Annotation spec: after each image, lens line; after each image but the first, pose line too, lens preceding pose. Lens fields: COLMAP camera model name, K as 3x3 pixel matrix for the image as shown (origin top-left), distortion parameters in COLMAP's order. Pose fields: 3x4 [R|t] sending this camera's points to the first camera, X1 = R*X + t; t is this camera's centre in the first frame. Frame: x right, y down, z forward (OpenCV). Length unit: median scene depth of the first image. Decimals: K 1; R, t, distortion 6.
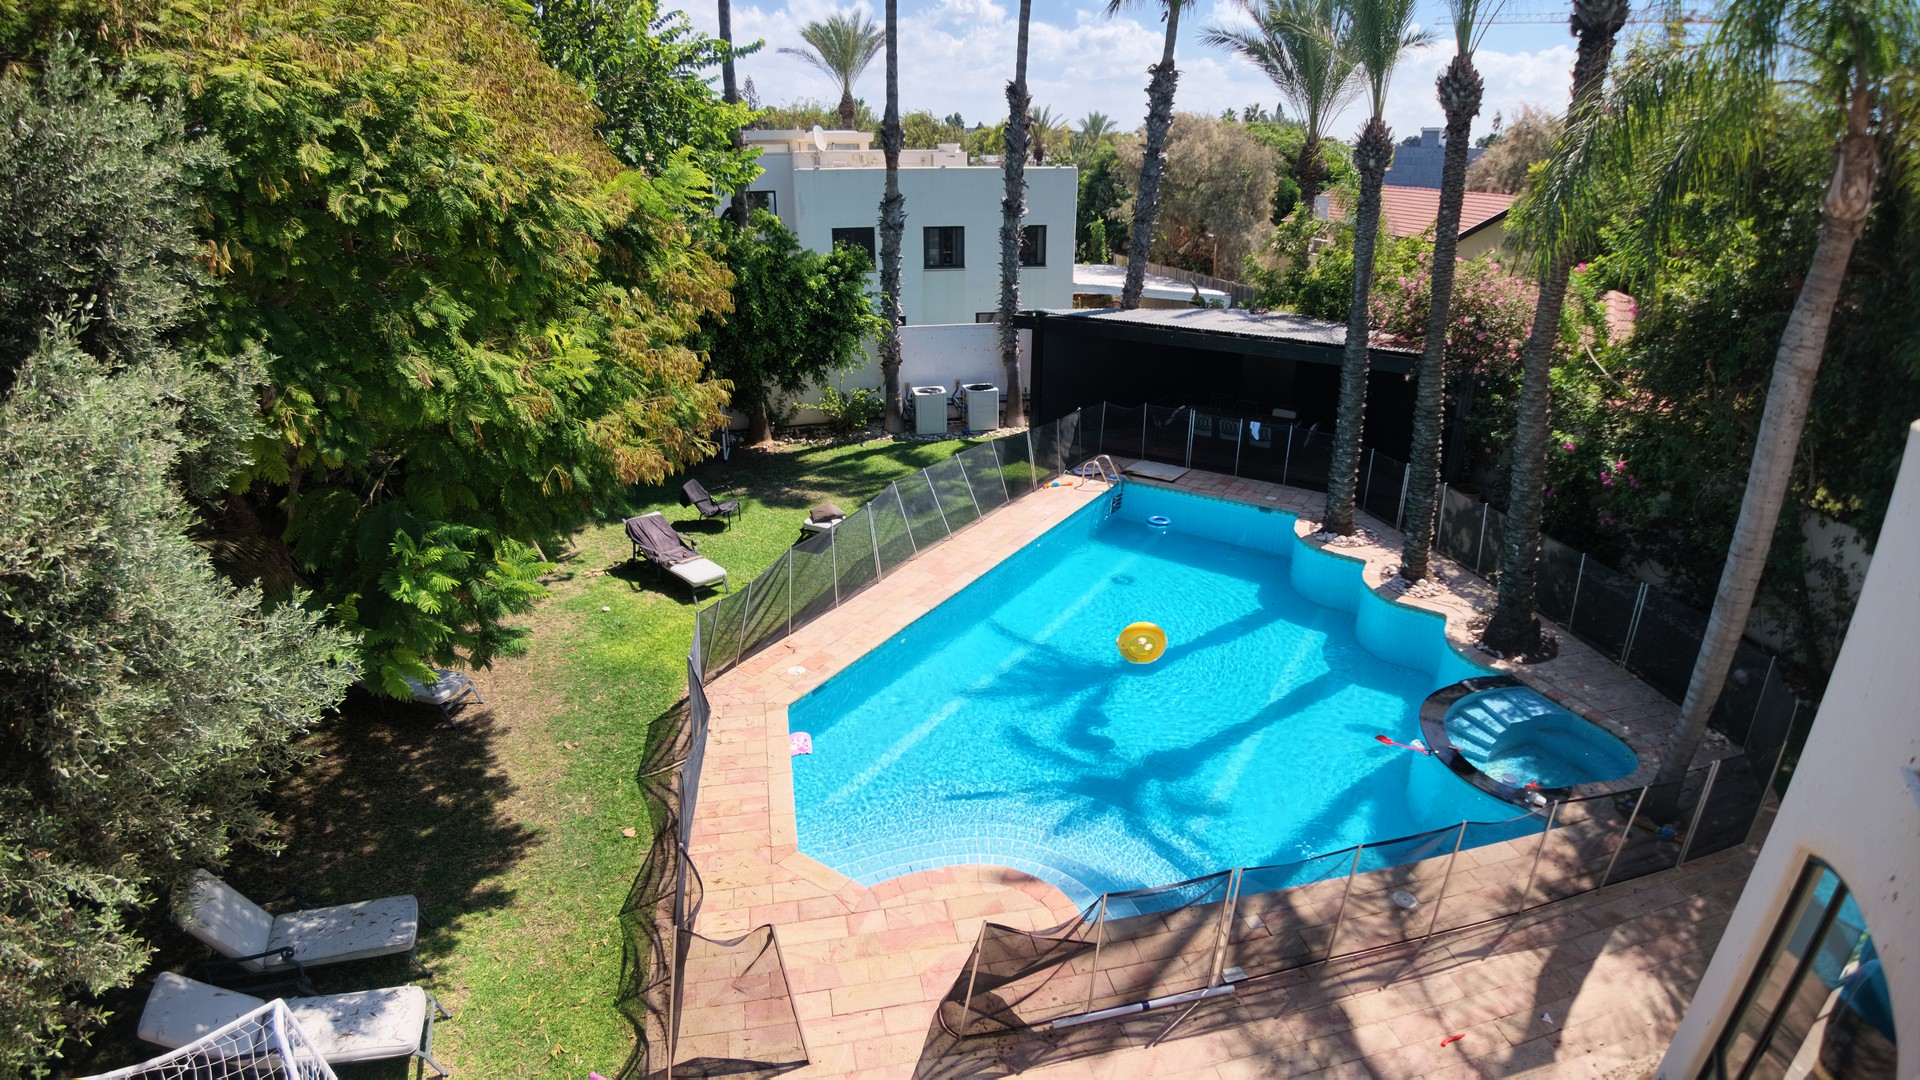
lens RADIAL K [[946.9, 0, 965.5], [0, 946.9, 515.6], [0, 0, 1]] dist [-0.083409, -0.054944]
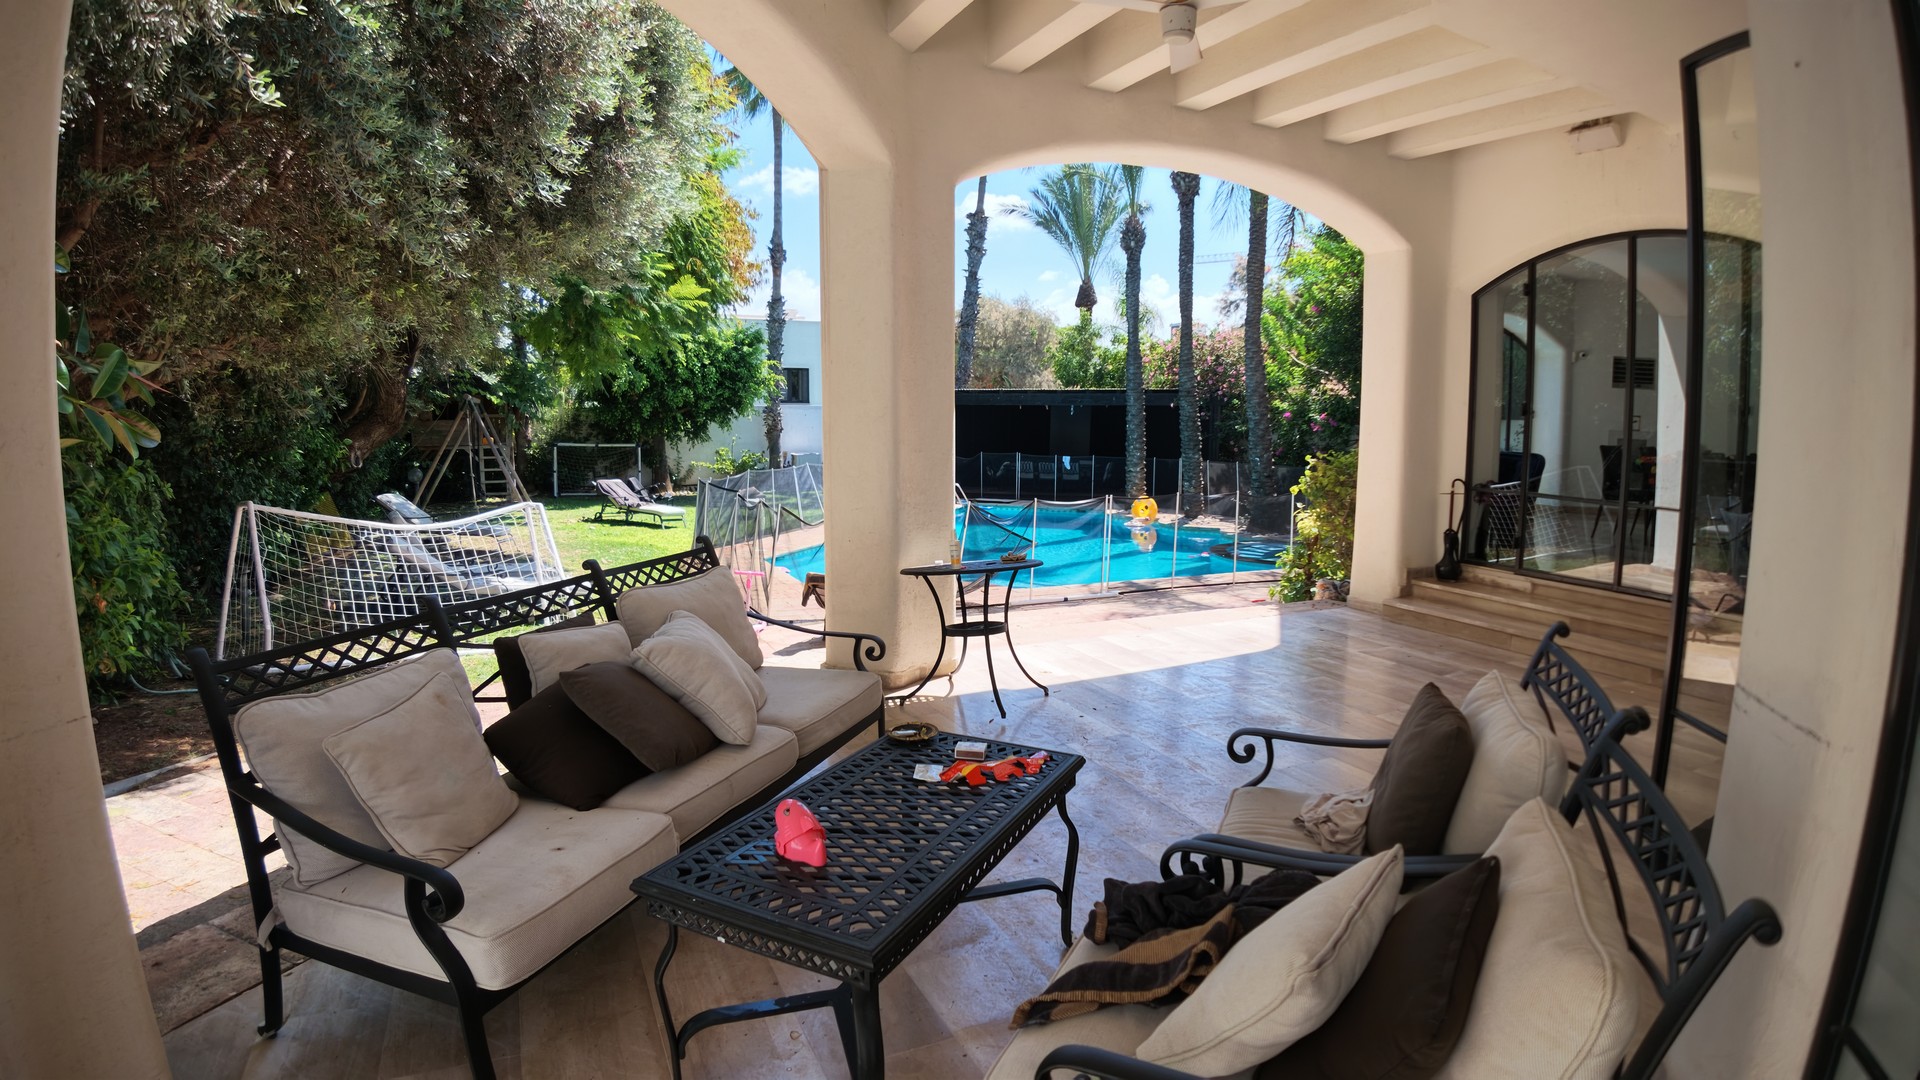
lens RADIAL K [[946.9, 0, 965.5], [0, 946.9, 515.6], [0, 0, 1]] dist [-0.083409, -0.054944]
pose [[0.975075, -0.022726, 0.220709, -0.116369], [0.079835, 0.964052, -0.253437, 0.291953], [-0.207016, 0.264740, 0.941837, -0.183900]]
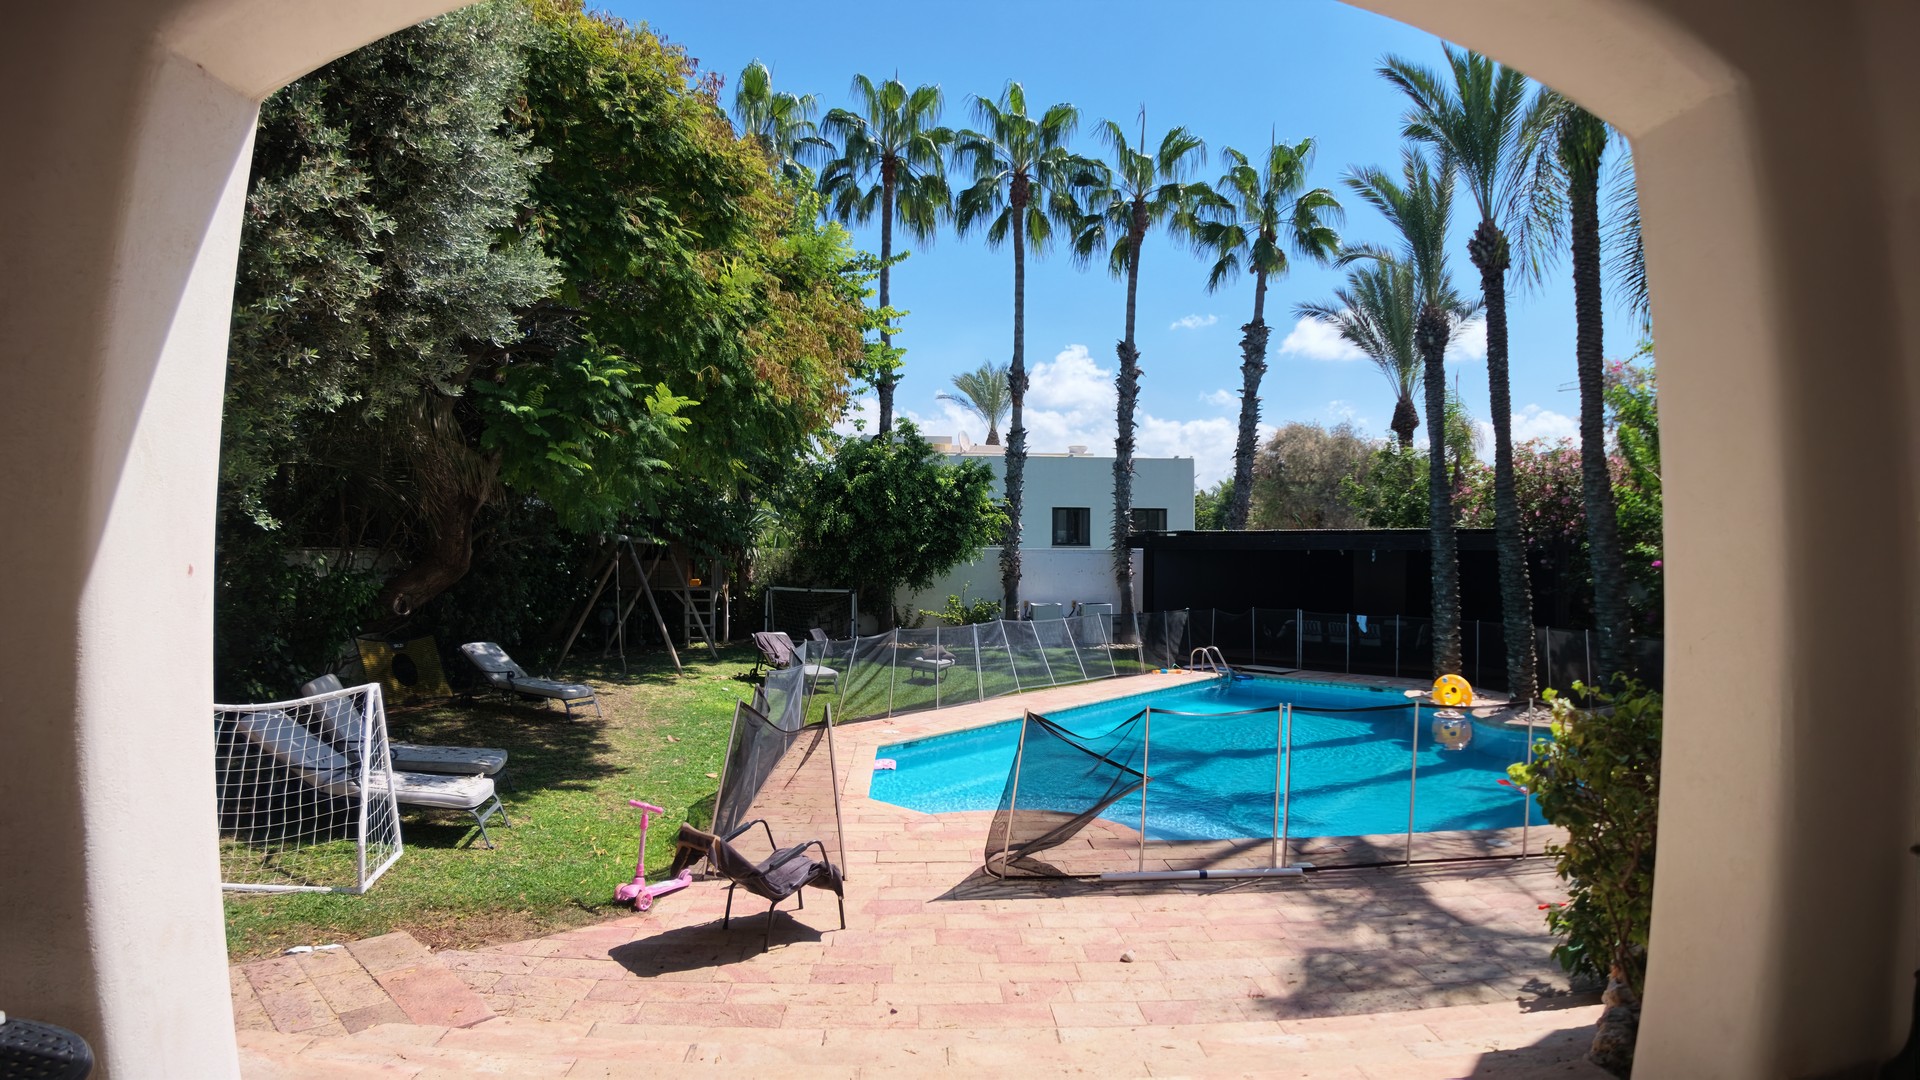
lens RADIAL K [[946.9, 0, 965.5], [0, 946.9, 515.6], [0, 0, 1]] dist [-0.083409, -0.054944]
pose [[0.988003, 0.000693, -0.154431, 0.038735], [-0.062674, 0.915739, -0.396855, 0.220094], [0.141143, 0.401772, 0.904797, -0.016634]]
